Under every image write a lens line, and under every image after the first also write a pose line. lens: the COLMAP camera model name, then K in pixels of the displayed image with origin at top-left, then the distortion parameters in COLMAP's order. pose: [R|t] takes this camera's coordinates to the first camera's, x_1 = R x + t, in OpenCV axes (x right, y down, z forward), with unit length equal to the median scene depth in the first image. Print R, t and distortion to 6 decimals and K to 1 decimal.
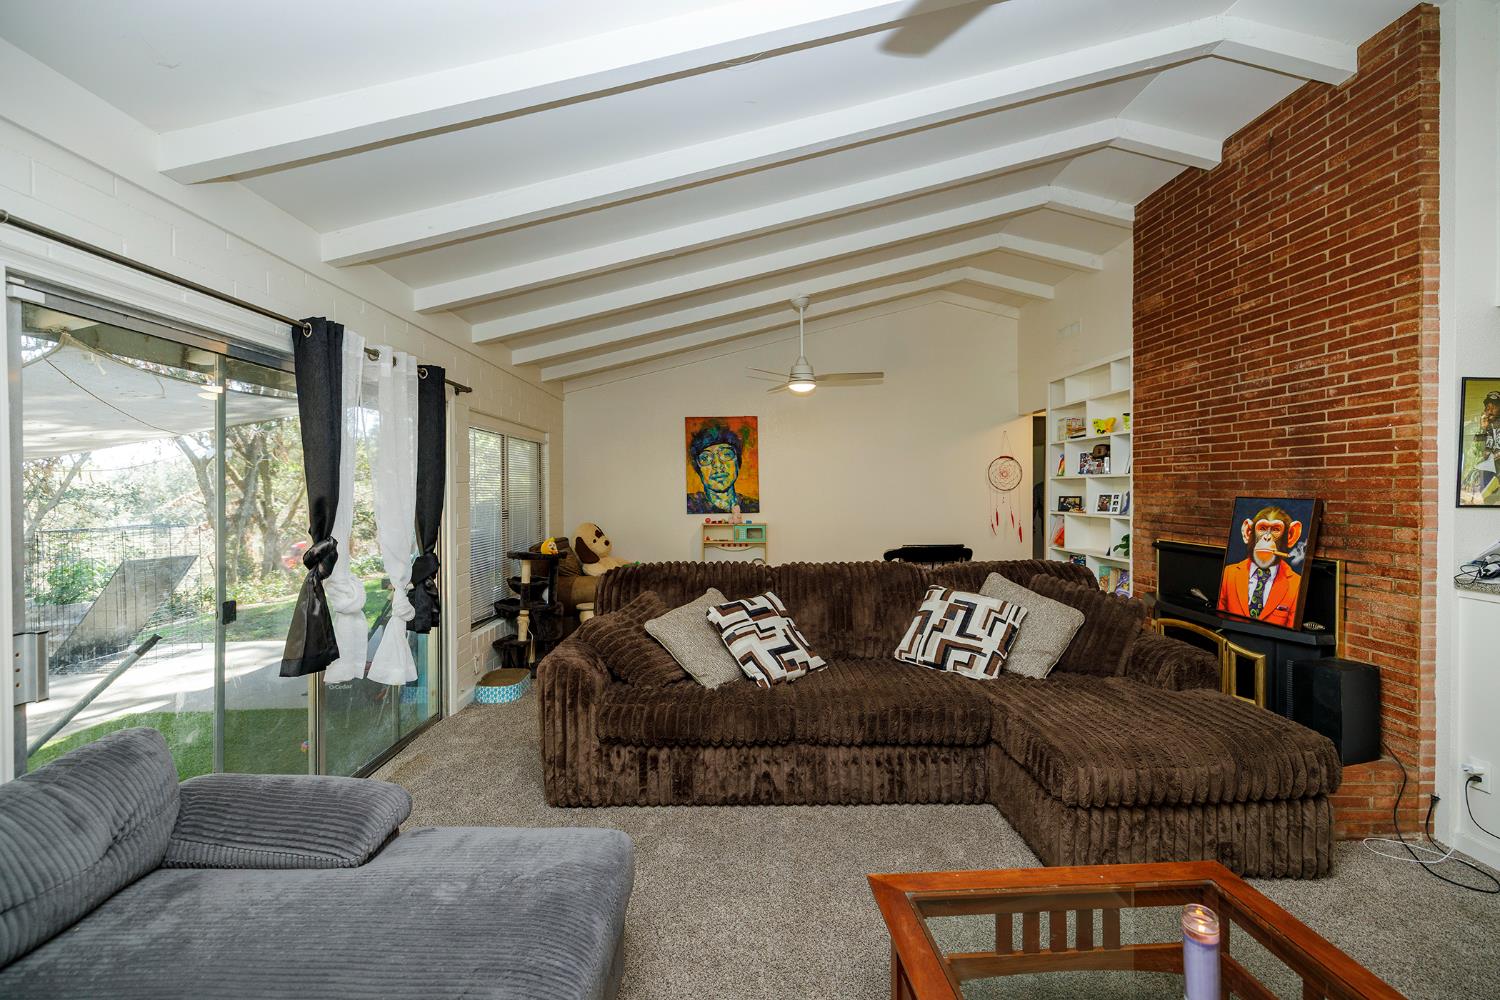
lens RADIAL K [[617.6, 0, 750.0], [0, 617.6, 500.0], [0, 0, 1]] dist [-0.000075, 0.000009]
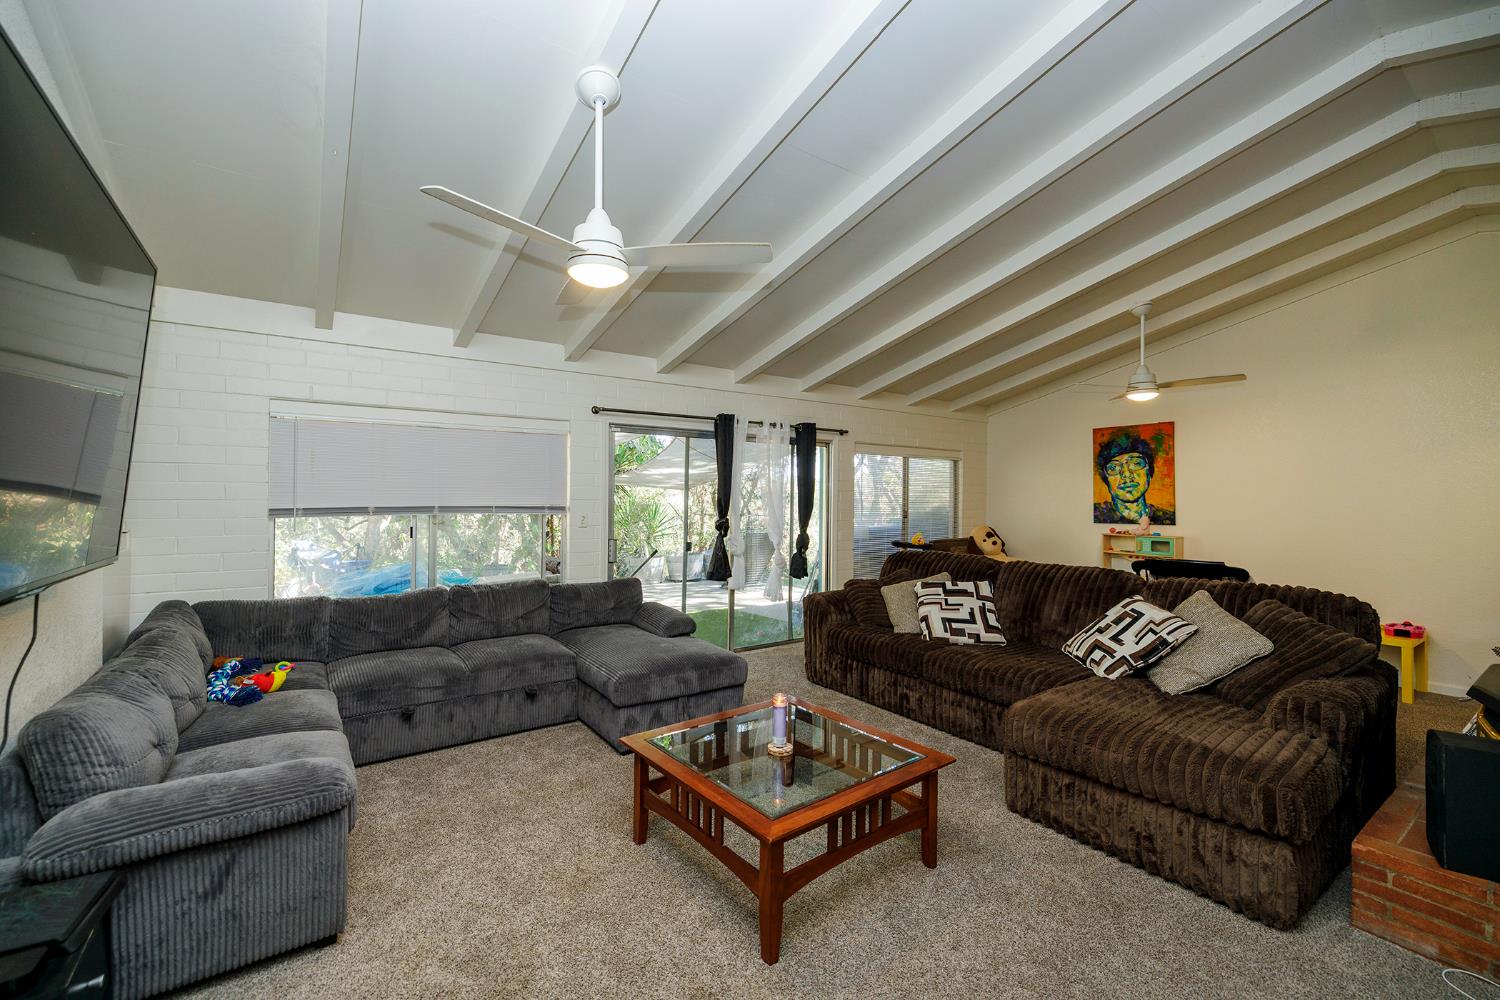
lens RADIAL K [[617.6, 0, 750.0], [0, 617.6, 500.0], [0, 0, 1]] dist [-0.000075, 0.000009]
pose [[0.585555, 0.019068, -0.810408, 0.398476], [-0.028895, 0.999579, 0.002641, -0.001608], [0.810117, 0.021870, 0.585860, -0.060707]]
